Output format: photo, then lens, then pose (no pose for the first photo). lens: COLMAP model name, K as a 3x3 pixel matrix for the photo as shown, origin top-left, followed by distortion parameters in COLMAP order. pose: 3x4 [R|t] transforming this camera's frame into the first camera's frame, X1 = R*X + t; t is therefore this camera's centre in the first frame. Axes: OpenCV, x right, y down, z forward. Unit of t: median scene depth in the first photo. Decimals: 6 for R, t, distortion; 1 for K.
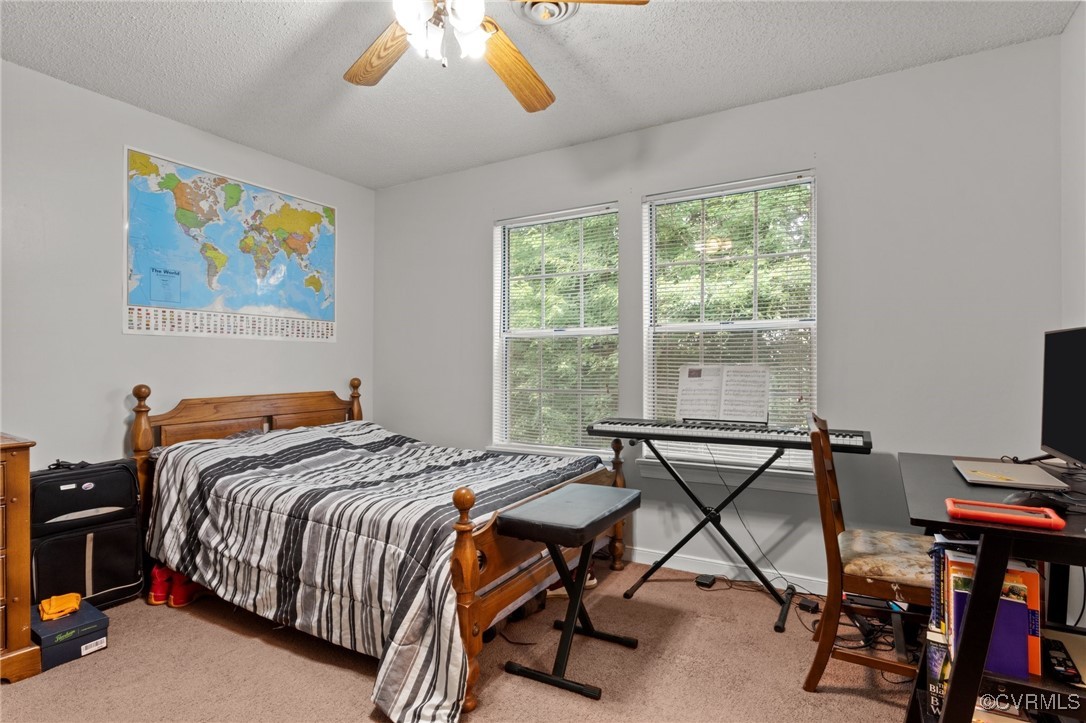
lens RADIAL K [[569.8, 0, 543.4], [0, 569.8, 361.6], [0, 0, 1]] dist [-0.001668, 0.000386]
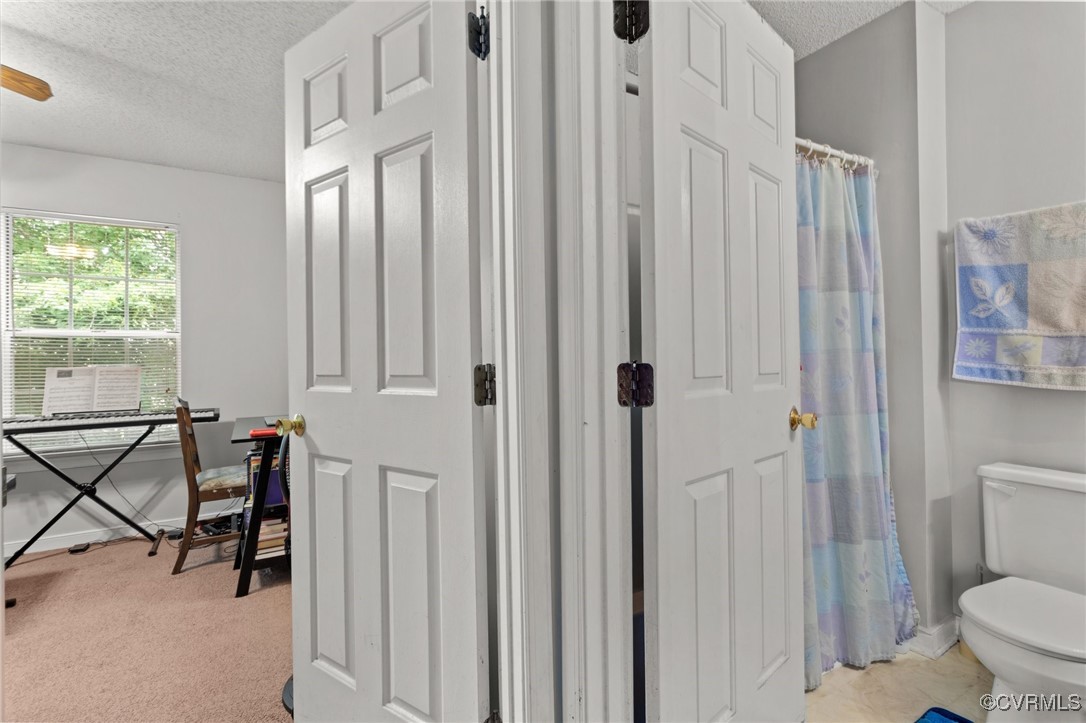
lens RADIAL K [[515.7, 0, 540.3], [0, 515.7, 357.9], [0, 0, 1]] dist [-0.001898, -0.000333]
pose [[0.495694, -0.000280, 0.868497, -0.182646], [0.009255, 0.999945, -0.004960, 0.002761], [-0.868448, 0.010496, 0.495670, -0.396679]]
